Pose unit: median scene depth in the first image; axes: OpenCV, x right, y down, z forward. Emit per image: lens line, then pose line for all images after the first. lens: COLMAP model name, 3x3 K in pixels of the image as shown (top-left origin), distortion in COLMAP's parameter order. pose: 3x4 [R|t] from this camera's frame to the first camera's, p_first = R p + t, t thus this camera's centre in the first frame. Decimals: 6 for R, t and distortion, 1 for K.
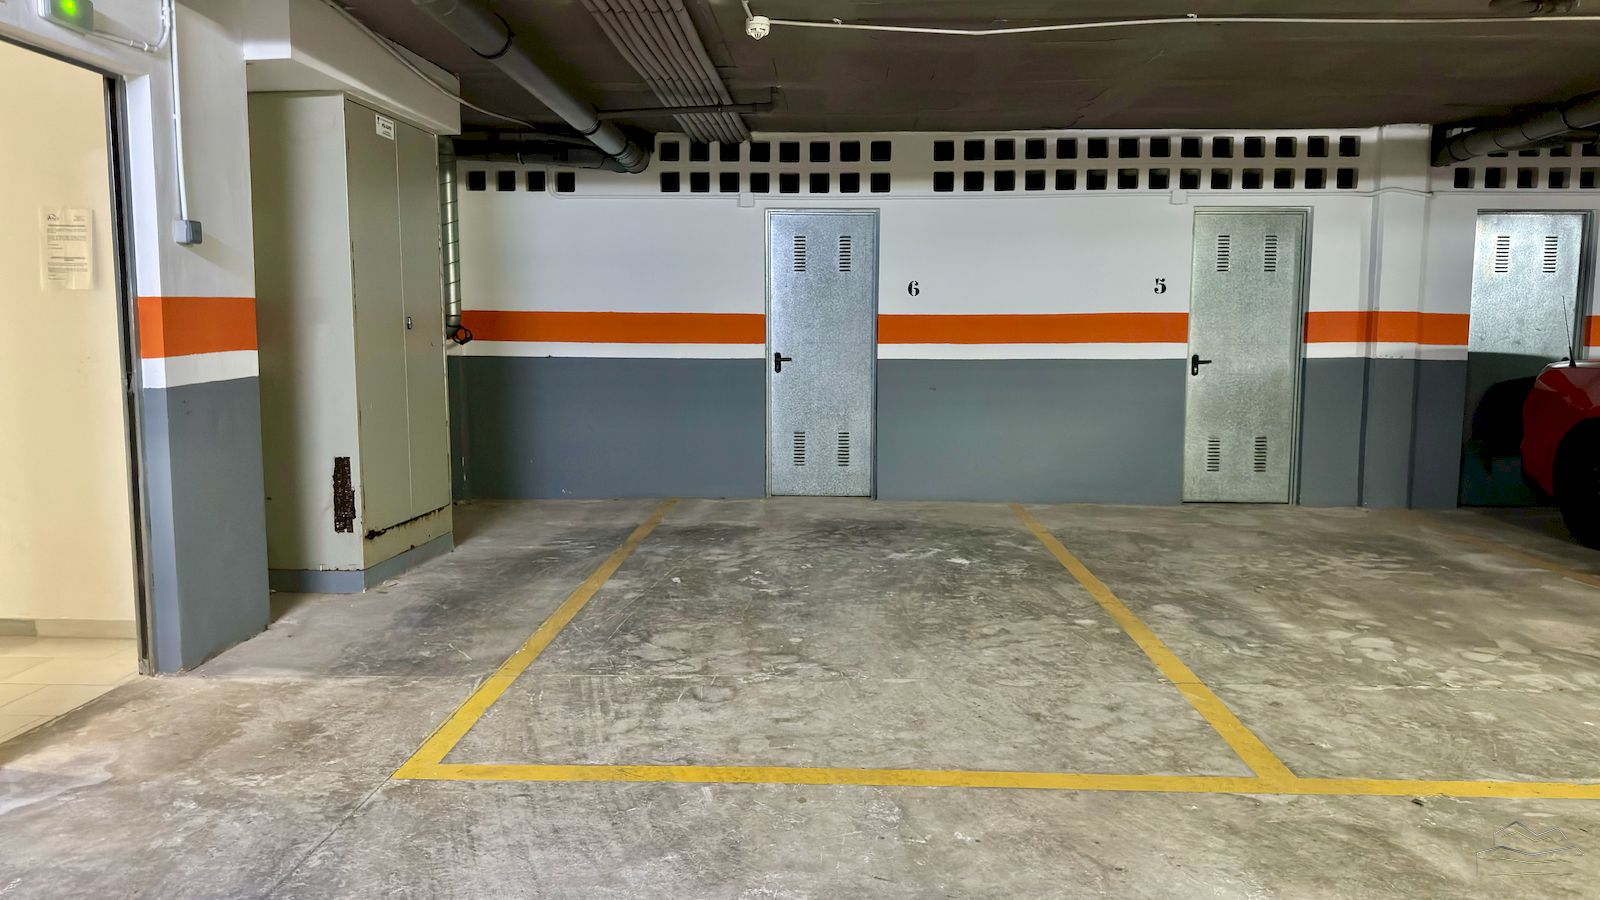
lens RADIAL K [[1112.0, 0, 800.0], [0, 1112.0, 450.0], [0, 0, 1]] dist [0.099905, -0.161398]
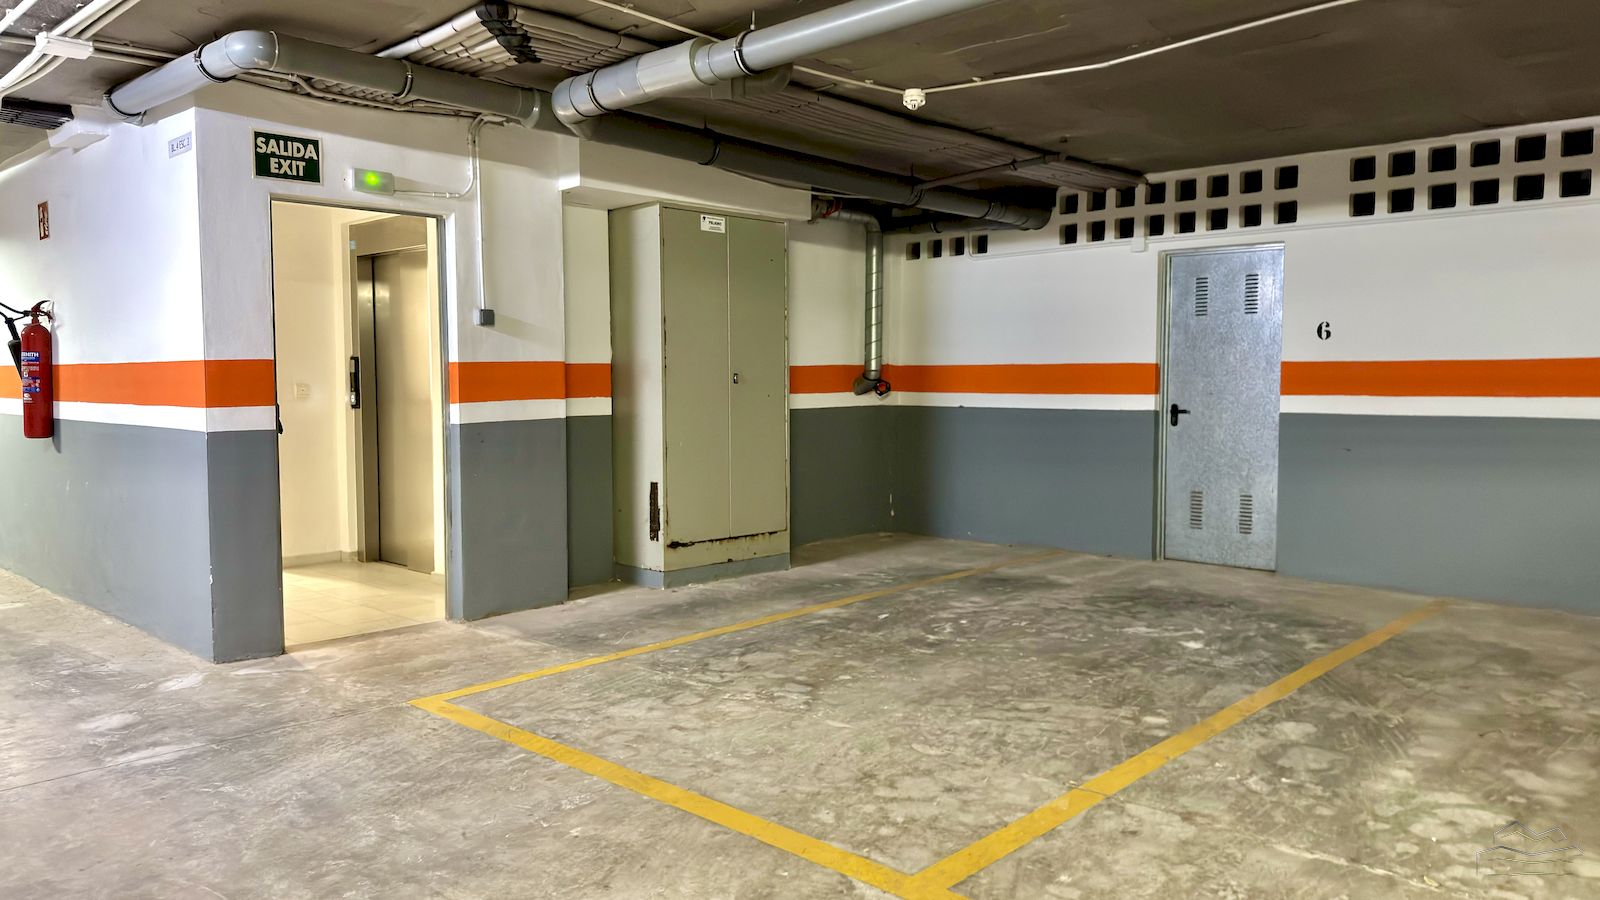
lens RADIAL K [[1112.0, 0, 800.0], [0, 1112.0, 450.0], [0, 0, 1]] dist [0.099905, -0.161398]
pose [[0.757862, 0.038022, -0.651306, 0.631265], [-0.066537, 0.997600, -0.019184, -0.019757], [0.649013, 0.057875, 0.758573, 0.161026]]
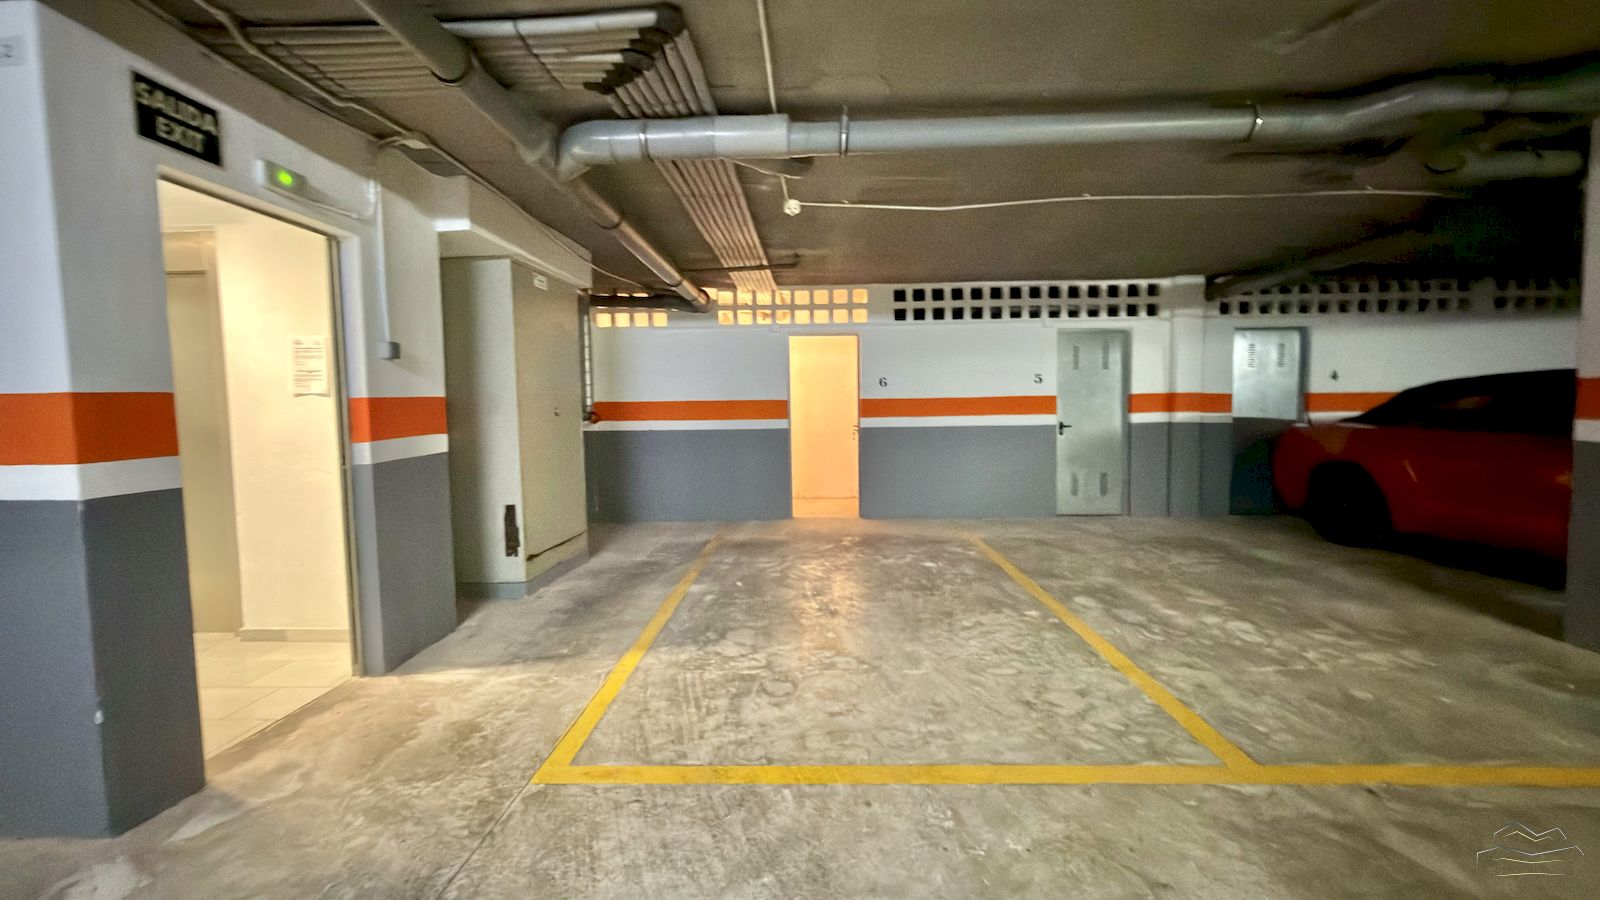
lens RADIAL K [[637.5, 0, 800.0], [0, 637.5, 450.0], [0, 0, 1]] dist [-0.001782, 0.003239]
pose [[0.999742, -0.018994, 0.012461, -0.047385], [0.019500, 0.998935, -0.041812, -0.026227], [-0.011654, 0.042044, 0.999048, 0.196657]]
